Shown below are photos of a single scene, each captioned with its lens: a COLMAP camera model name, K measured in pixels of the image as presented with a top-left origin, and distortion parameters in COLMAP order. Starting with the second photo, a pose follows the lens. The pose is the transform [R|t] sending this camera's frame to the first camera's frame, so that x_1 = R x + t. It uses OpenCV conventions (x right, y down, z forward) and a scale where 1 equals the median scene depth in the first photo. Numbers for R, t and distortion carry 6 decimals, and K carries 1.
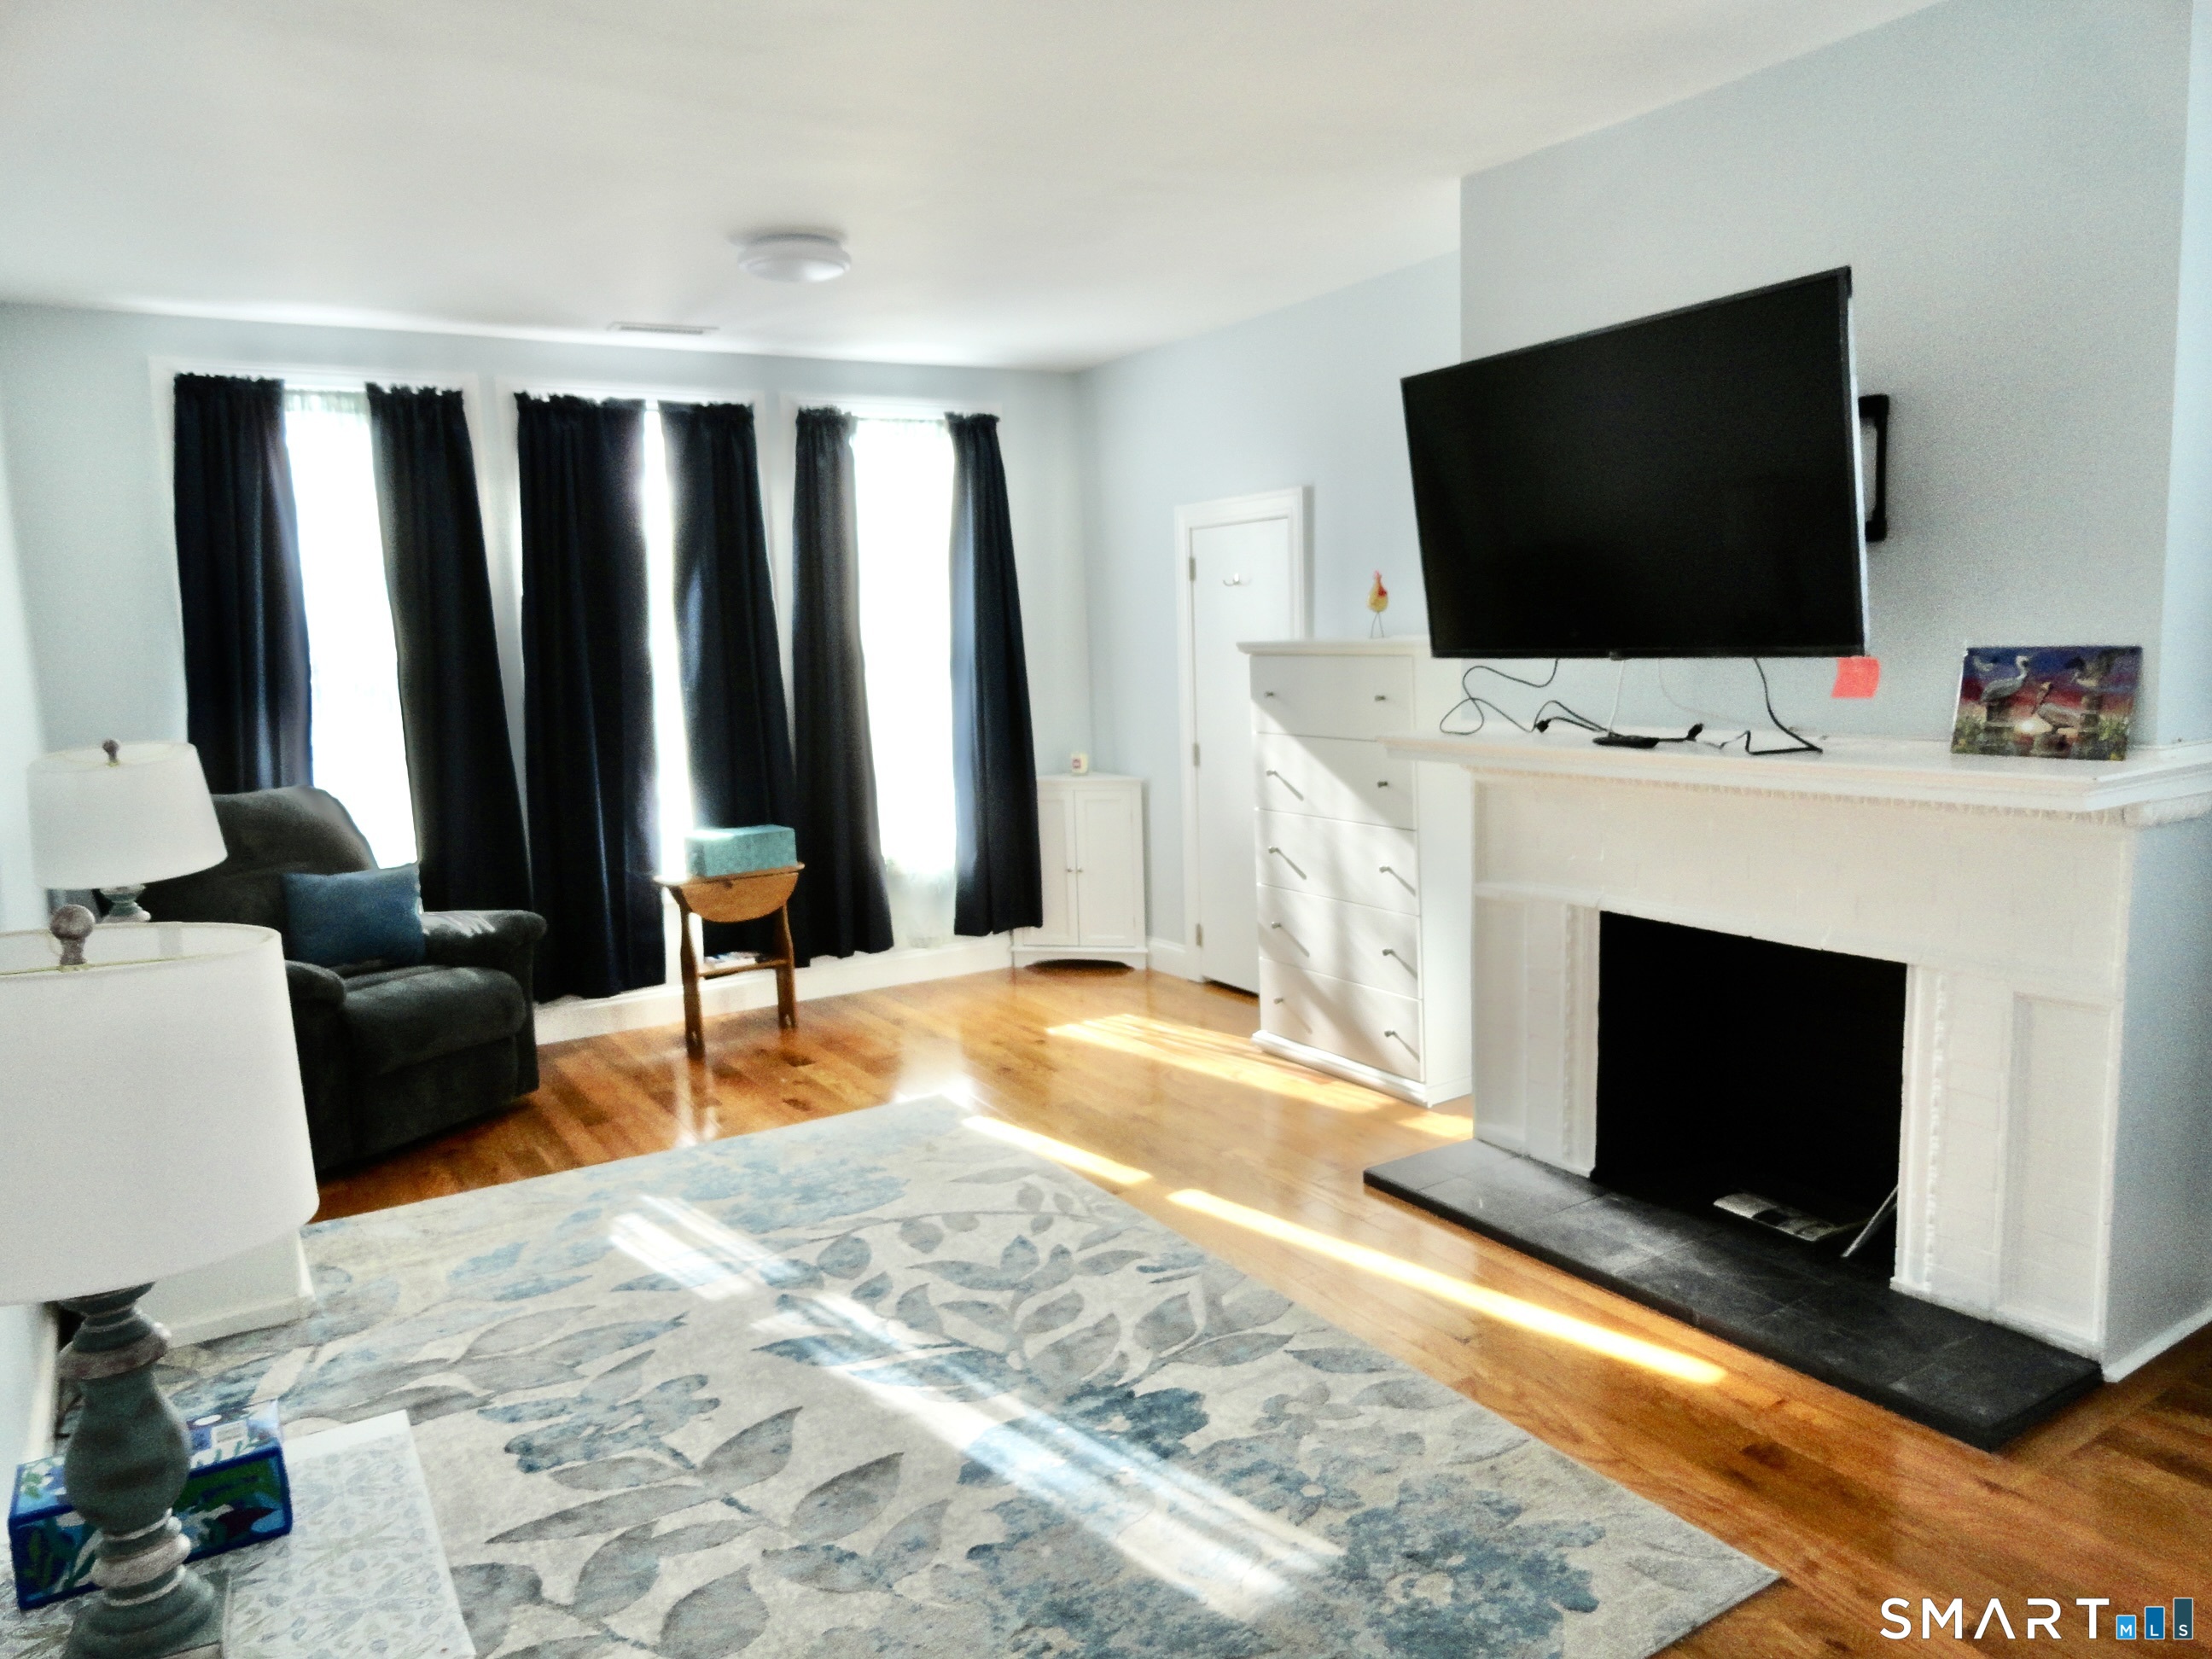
lens RADIAL K [[1506.5, 0, 1107.9], [0, 1506.5, 830.0], [0, 0, 1]] dist [-0.008714, 0.007700]
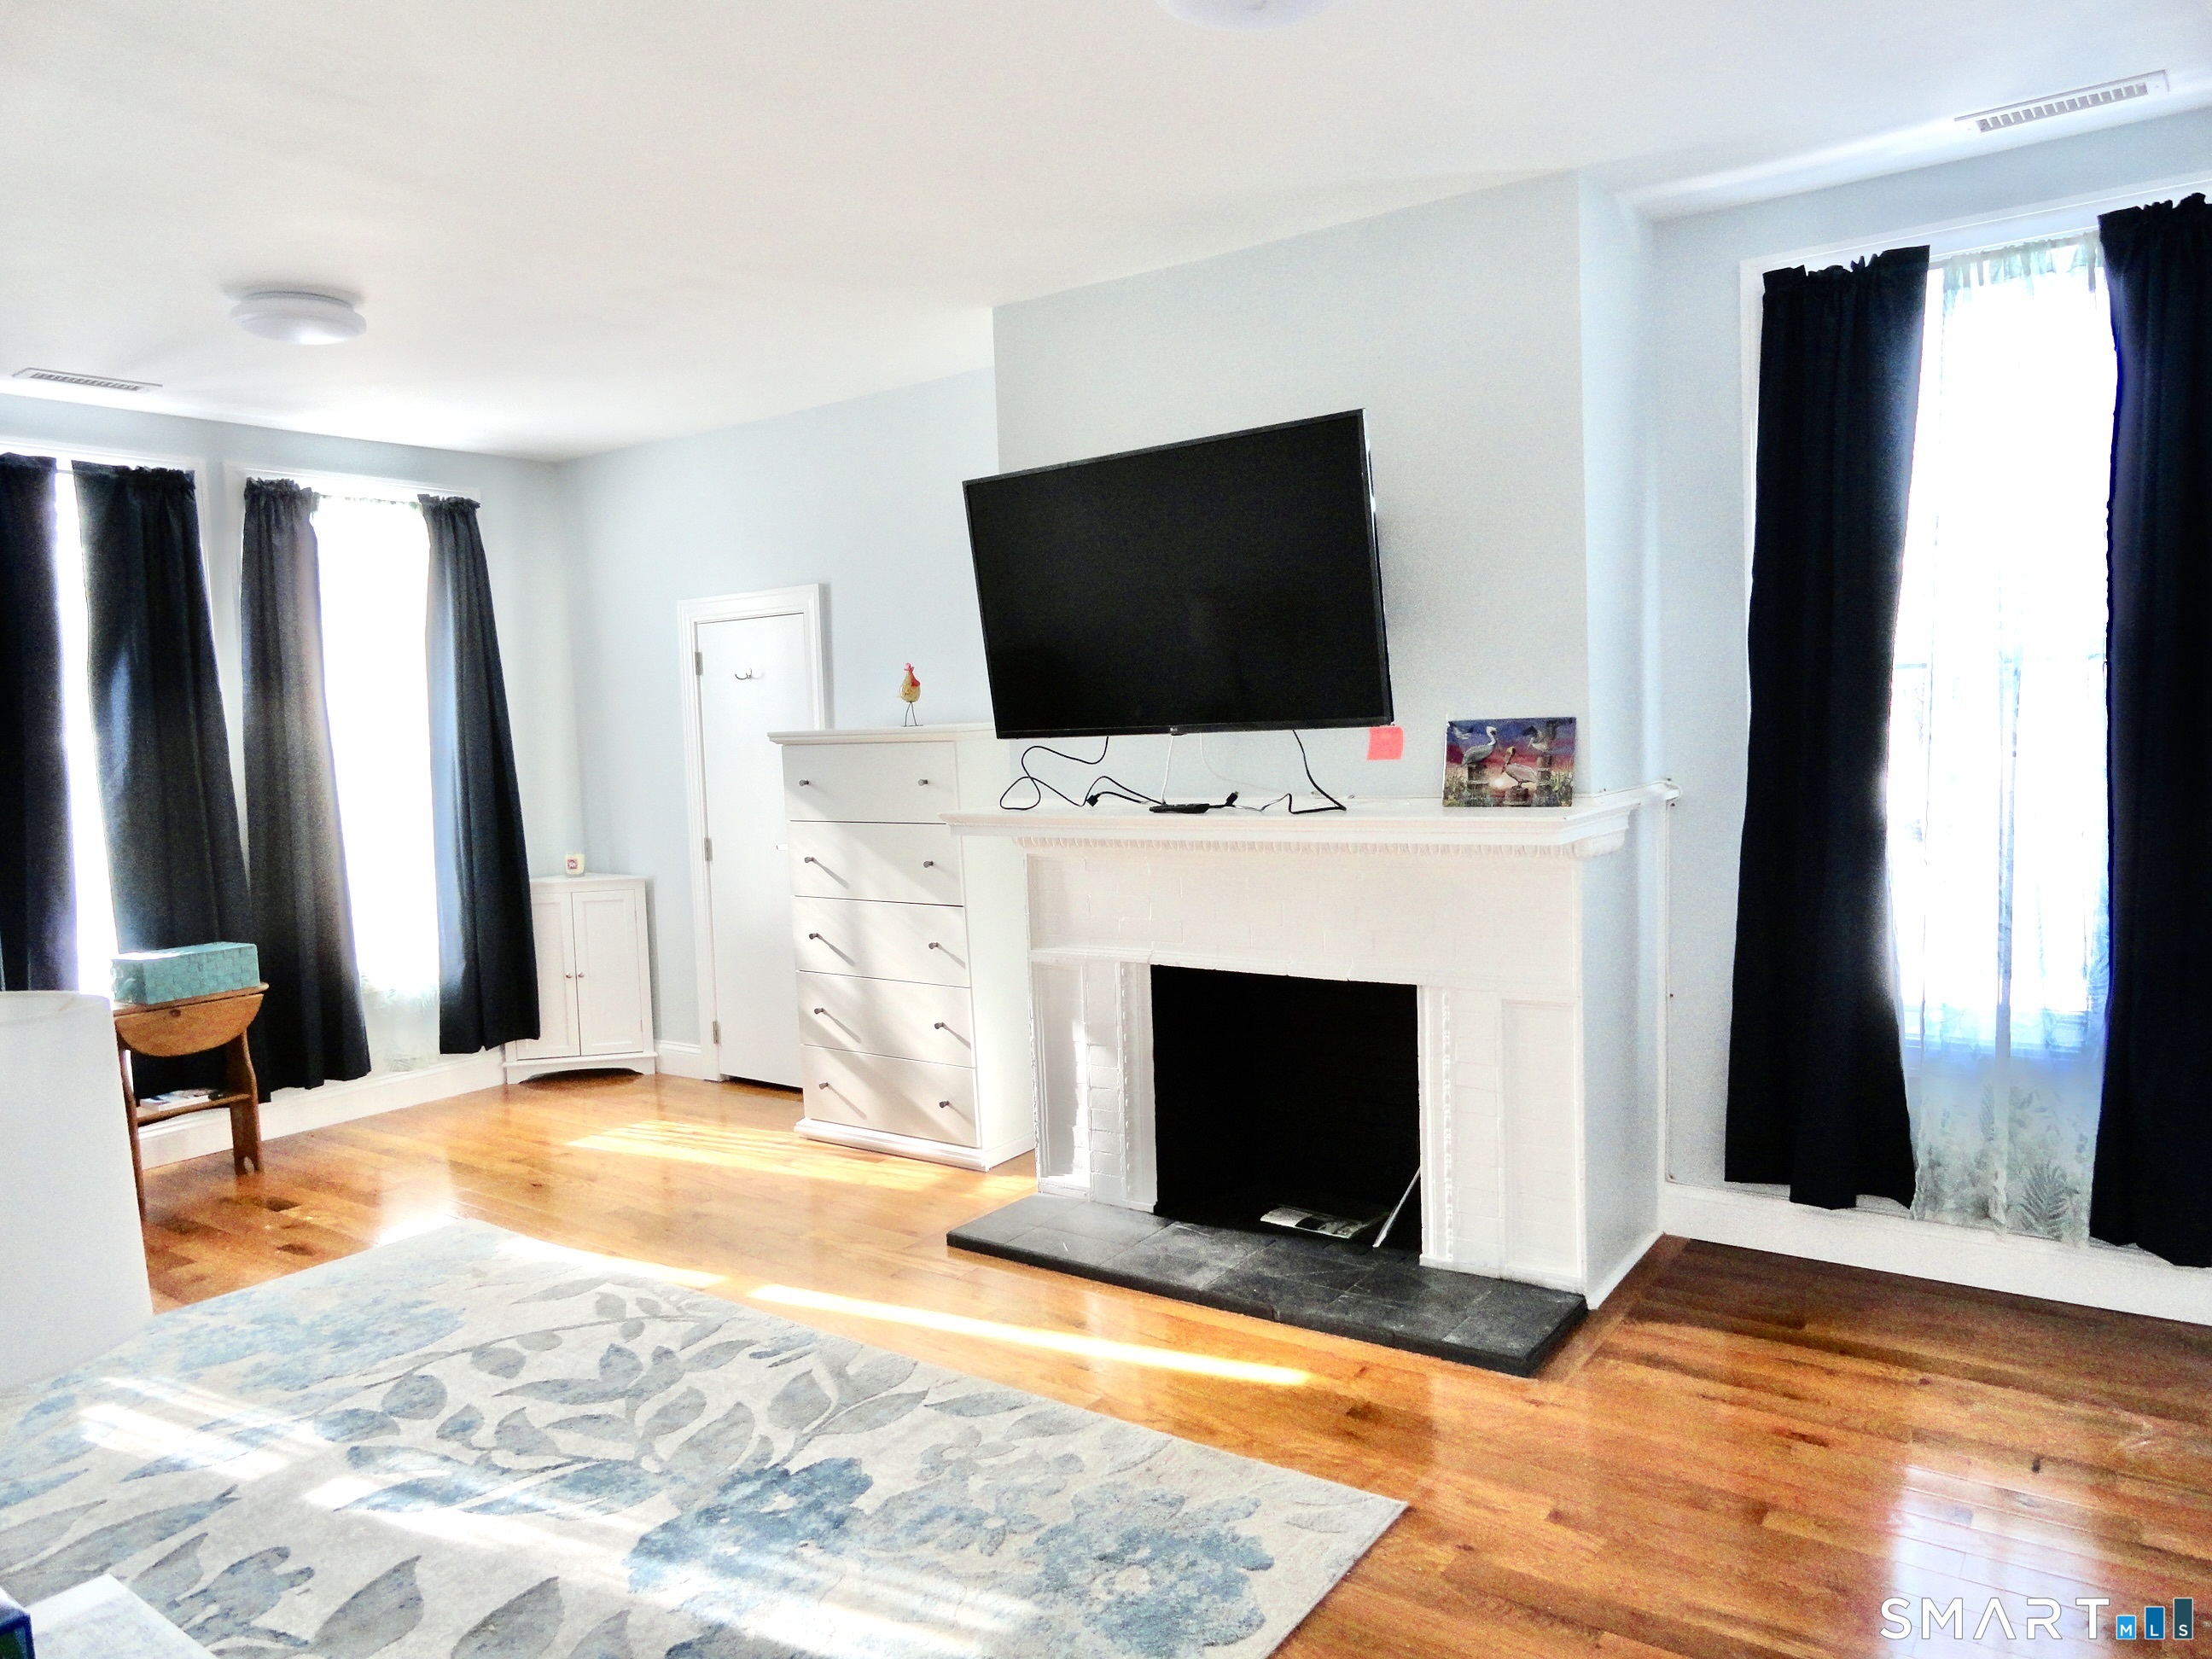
lens RADIAL K [[1506.5, 0, 1102.9], [0, 1506.5, 825.8], [0, 0, 1]] dist [-0.008714, 0.007700]
pose [[0.924214, -0.024138, 0.381112, -0.132207], [0.053852, 0.996265, -0.067495, 0.026086], [-0.378060, 0.082904, 0.922062, -0.017132]]
